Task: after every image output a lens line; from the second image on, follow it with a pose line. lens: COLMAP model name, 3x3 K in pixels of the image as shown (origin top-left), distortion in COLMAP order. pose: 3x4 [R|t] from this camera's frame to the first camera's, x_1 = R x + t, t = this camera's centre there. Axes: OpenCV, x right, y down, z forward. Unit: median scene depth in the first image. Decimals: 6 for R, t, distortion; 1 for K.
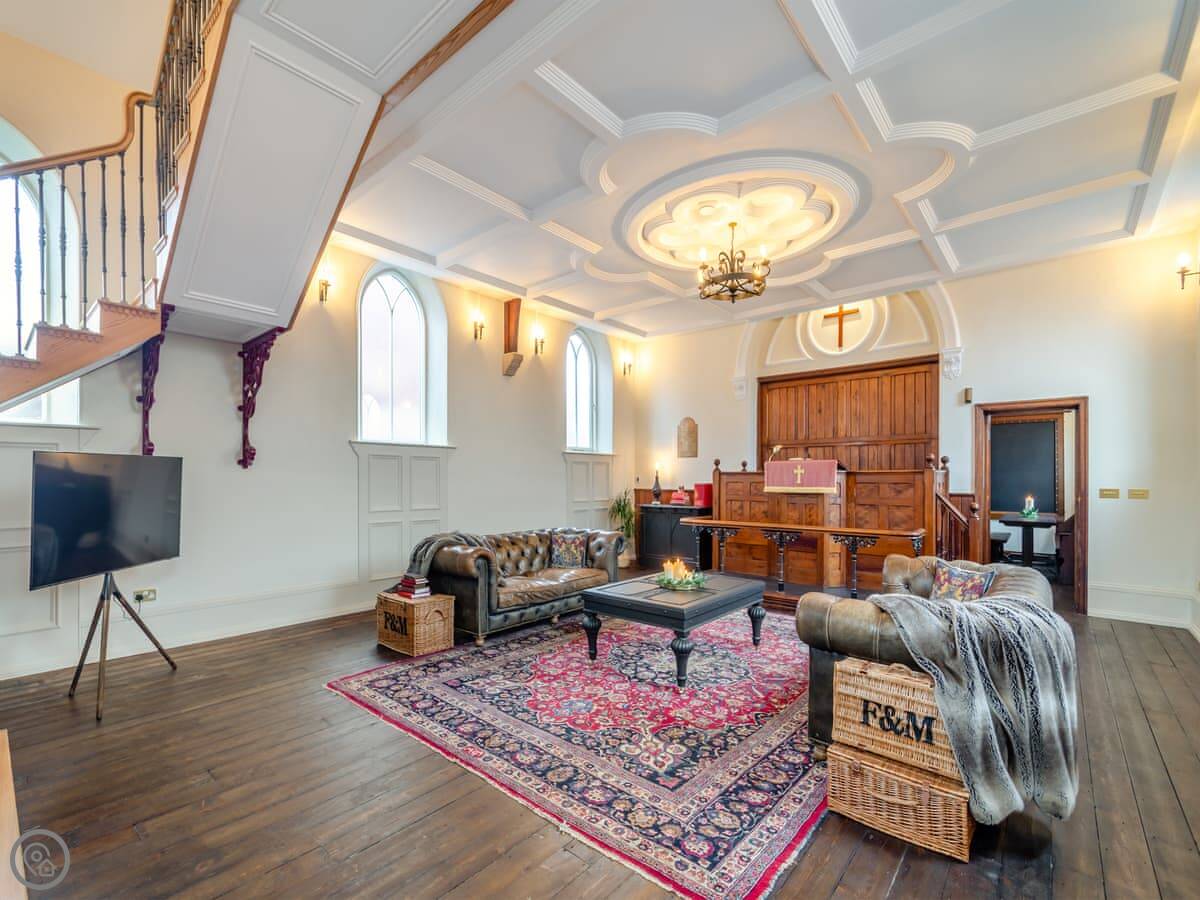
lens RADIAL K [[548.9, 0, 532.6], [0, 548.9, 484.2], [0, 0, 1]] dist [0.000143, -0.000551]
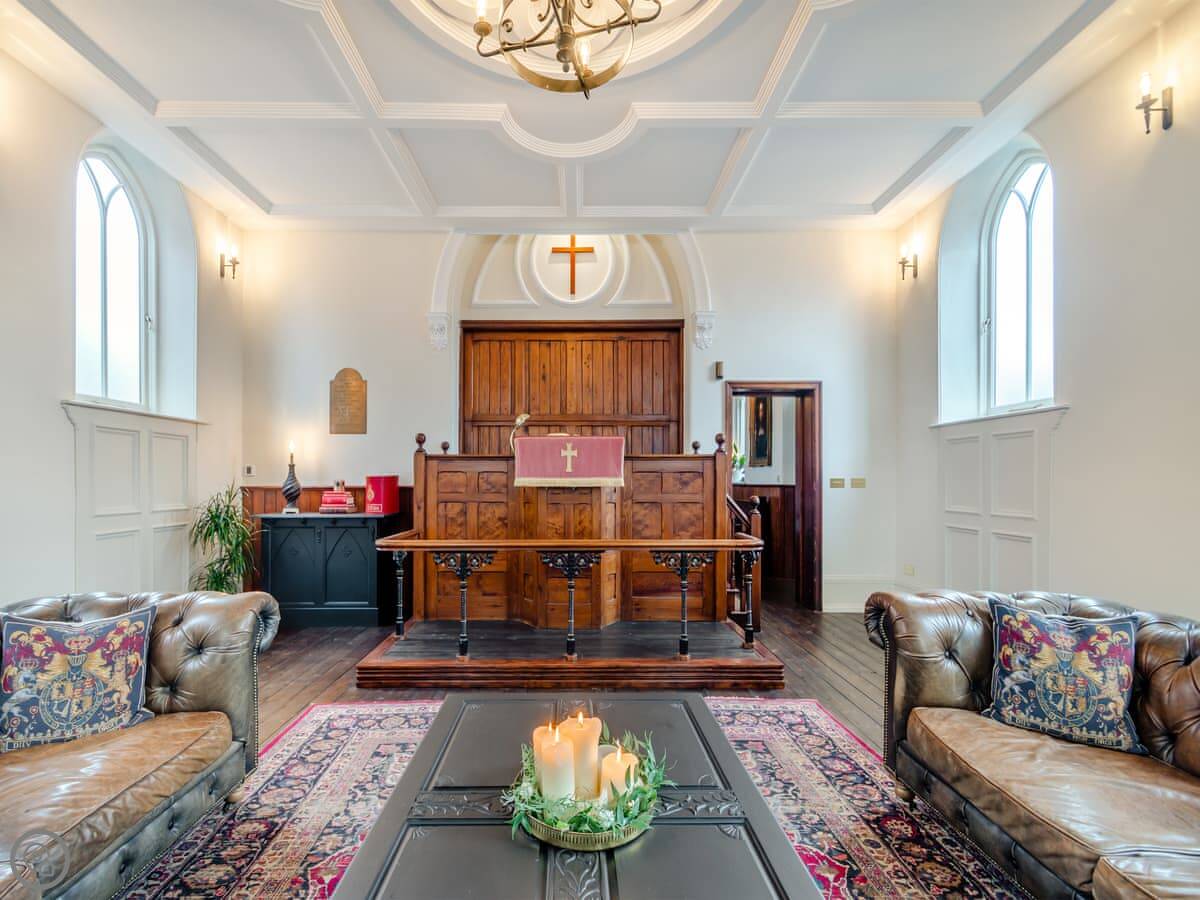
lens RADIAL K [[567.3, 0, 604.0], [0, 567.3, 477.6], [0, 0, 1]] dist [0.012848, -0.008381]
pose [[0.694231, 0.002135, 0.719749, 0.035725], [0.007489, 0.999920, -0.010190, 0.011791], [-0.719713, 0.012465, 0.694160, 0.502991]]
